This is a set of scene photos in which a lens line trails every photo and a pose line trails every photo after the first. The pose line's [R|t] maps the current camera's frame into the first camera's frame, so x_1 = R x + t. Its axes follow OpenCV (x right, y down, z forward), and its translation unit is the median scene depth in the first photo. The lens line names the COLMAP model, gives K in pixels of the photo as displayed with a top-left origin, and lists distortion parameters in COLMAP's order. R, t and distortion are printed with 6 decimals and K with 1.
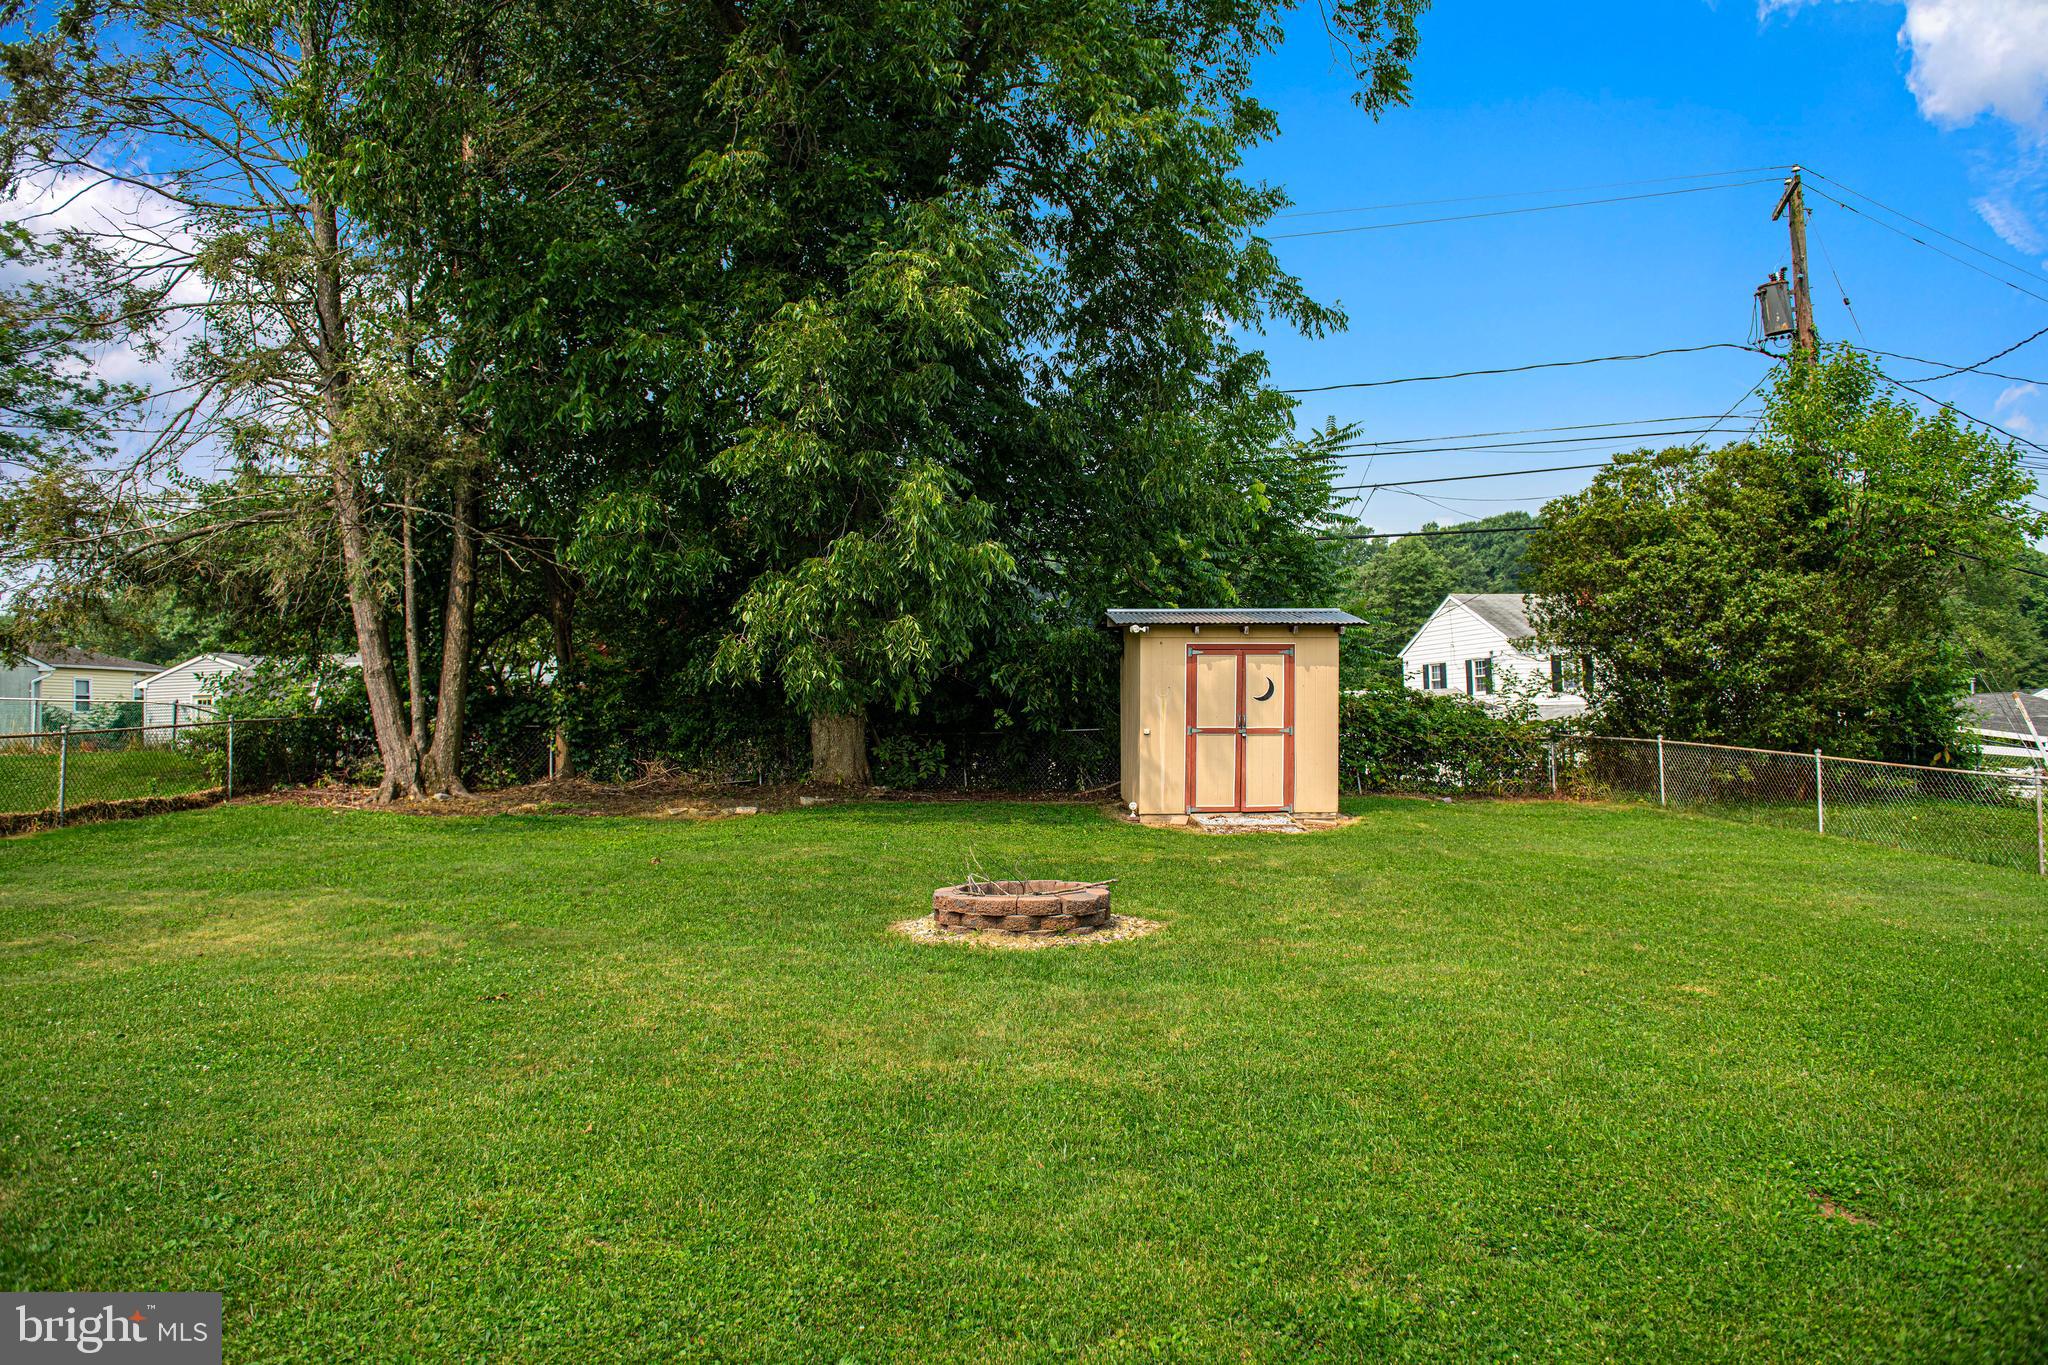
lens RADIAL K [[1389.5, 0, 1032.3], [0, 1389.5, 663.6], [0, 0, 1]] dist [-0.048730, -0.003447]
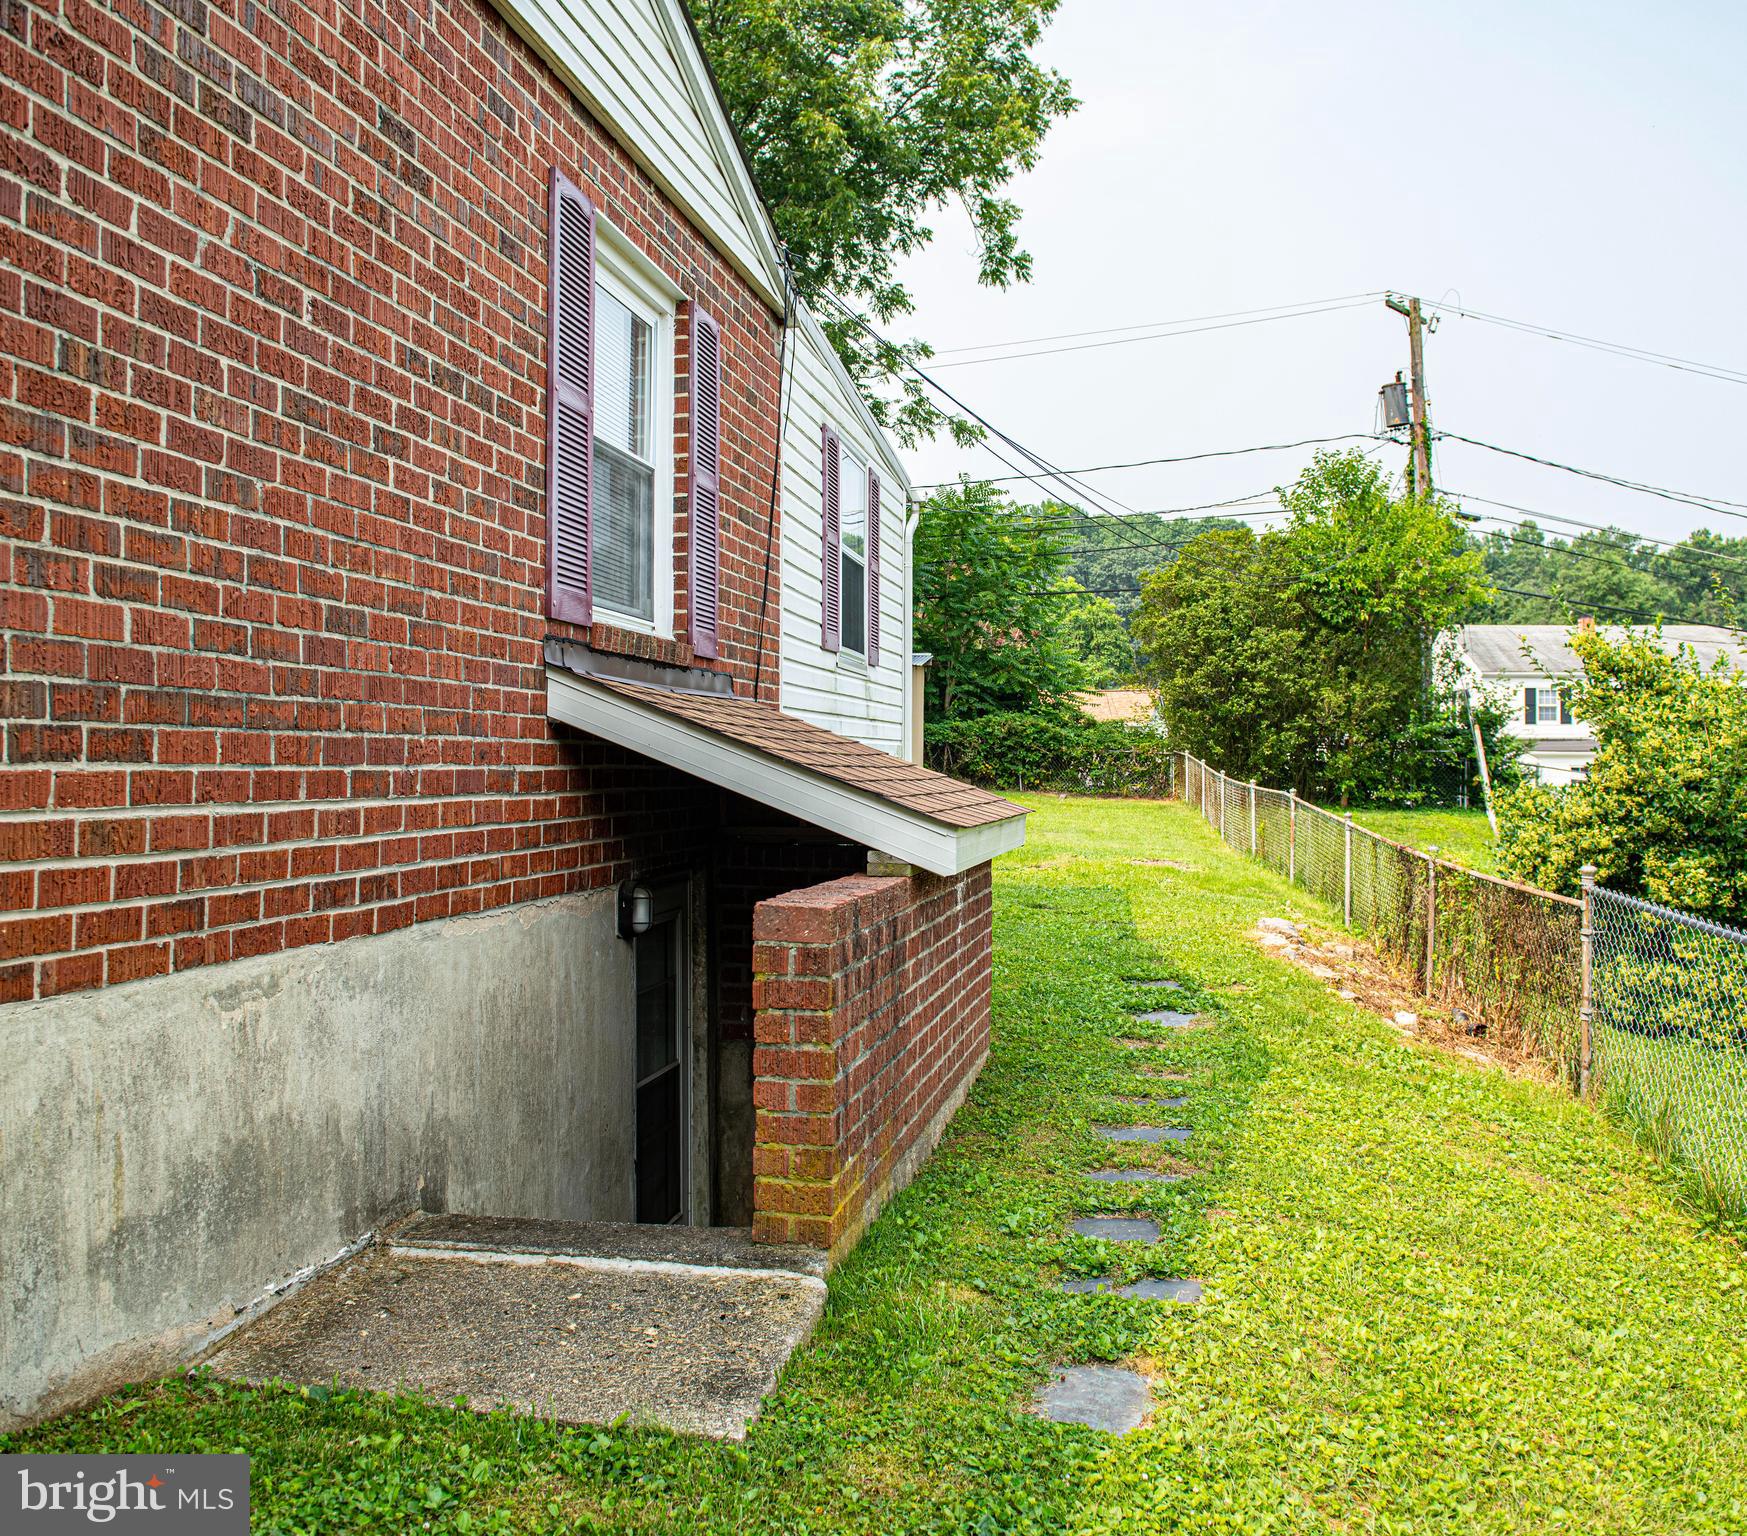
lens RADIAL K [[1531.2, 0, 878.1], [0, 1531.2, 771.3], [0, 0, 1]] dist [-0.070457, -0.003060]
pose [[0.966886, 0.031388, -0.253271, 0.602436], [-0.016349, 0.997987, 0.061267, -0.015548], [0.254684, -0.055098, 0.965453, -0.569473]]
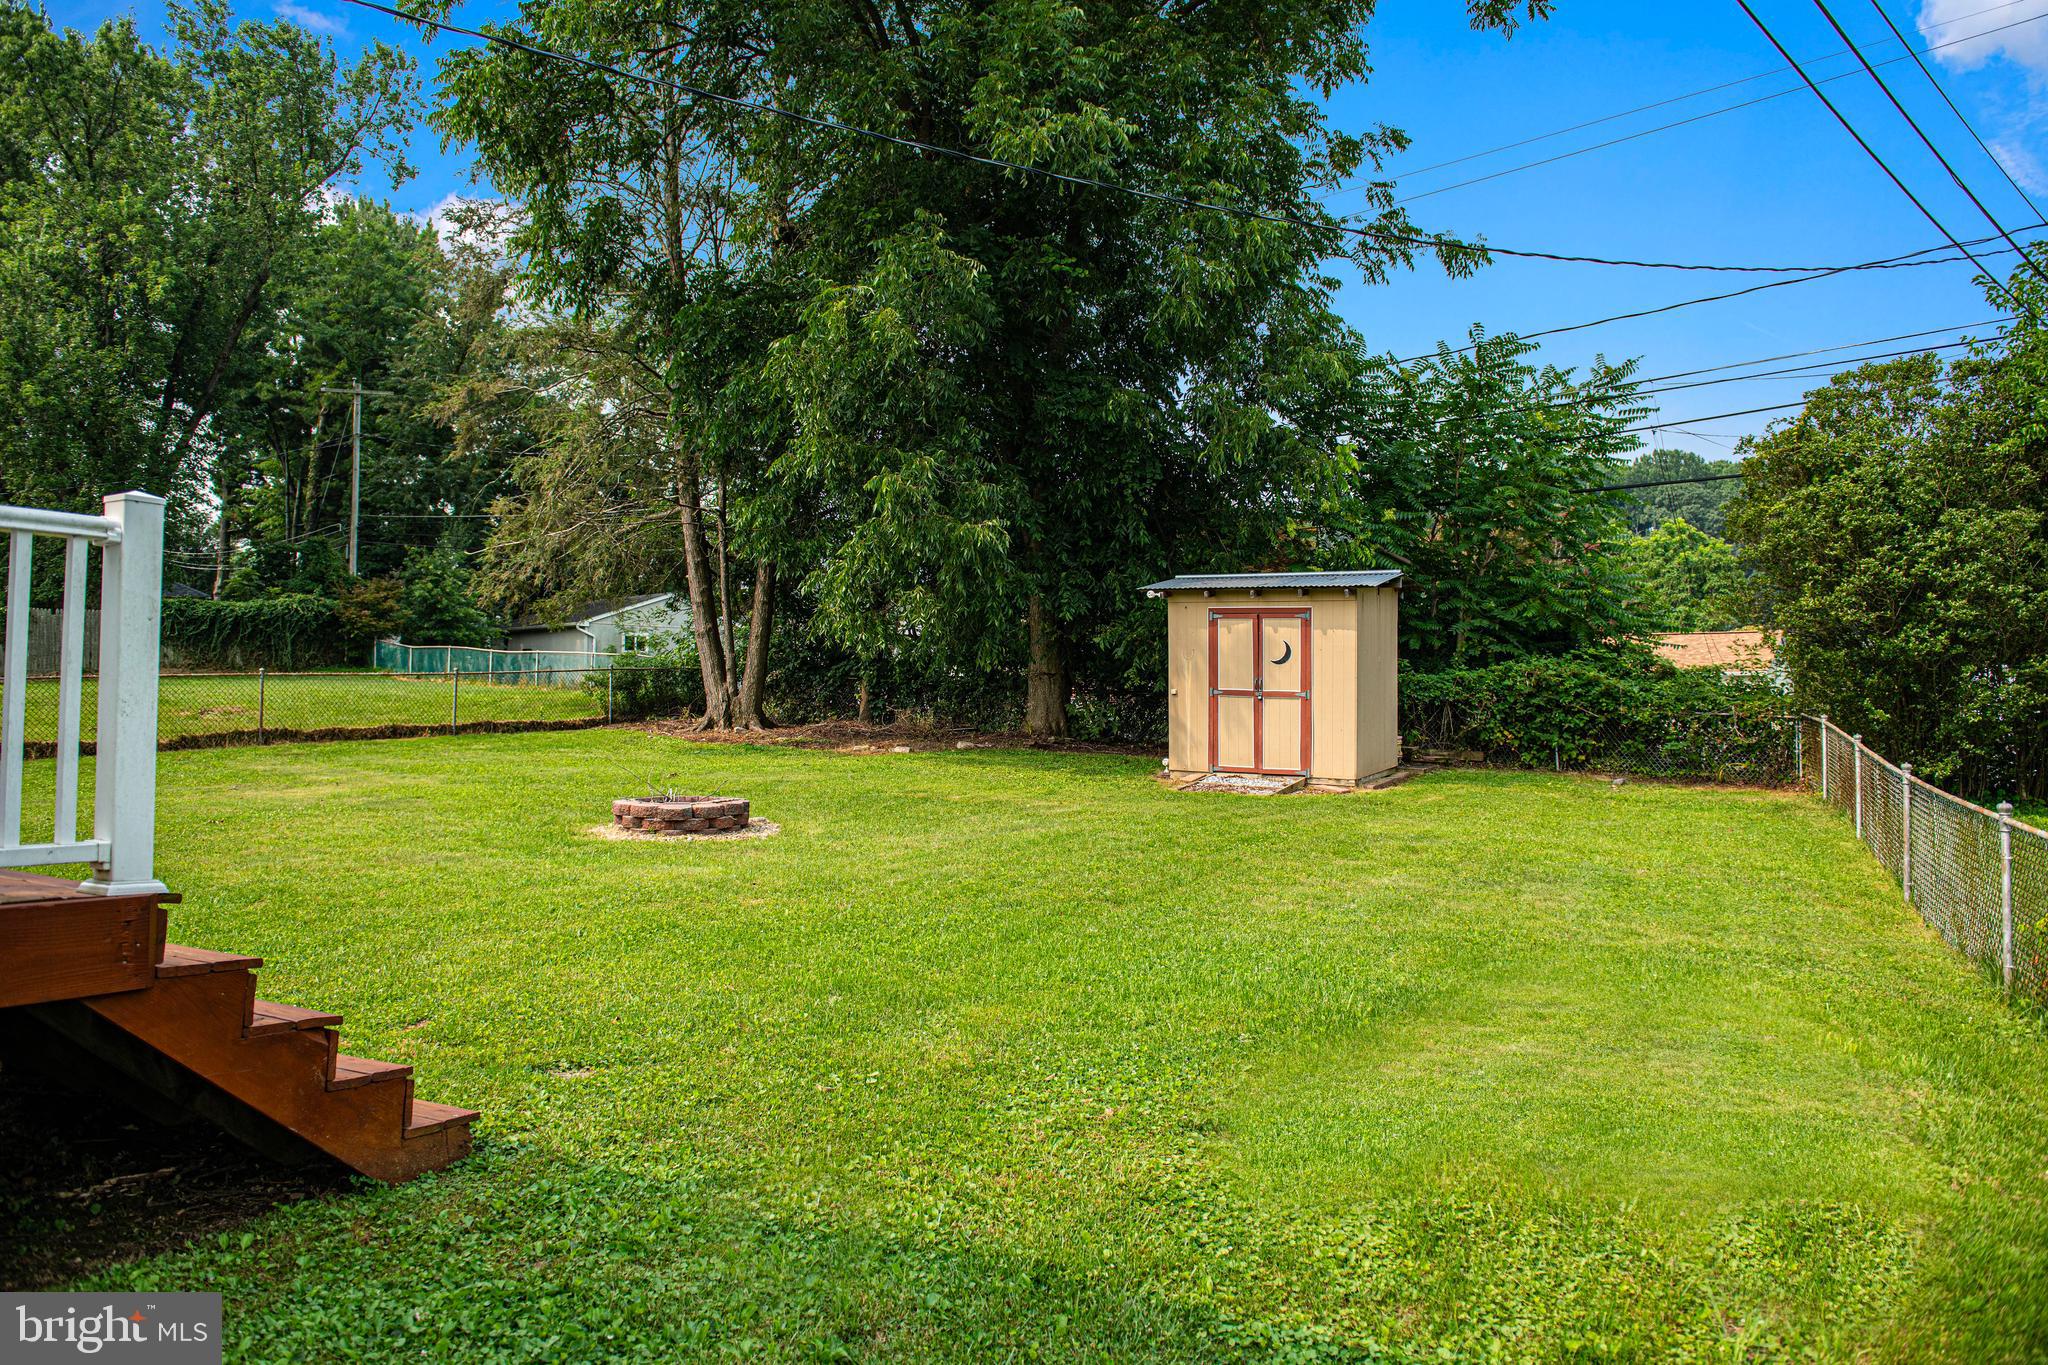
lens RADIAL K [[1389.5, 0, 1017.6], [0, 1389.5, 670.1], [0, 0, 1]] dist [-0.048730, -0.003447]
pose [[0.832368, 0.016870, -0.553966, 0.562511], [-0.000880, 0.999576, 0.029118, 0.001845], [0.554222, -0.023750, 0.832030, 0.059254]]
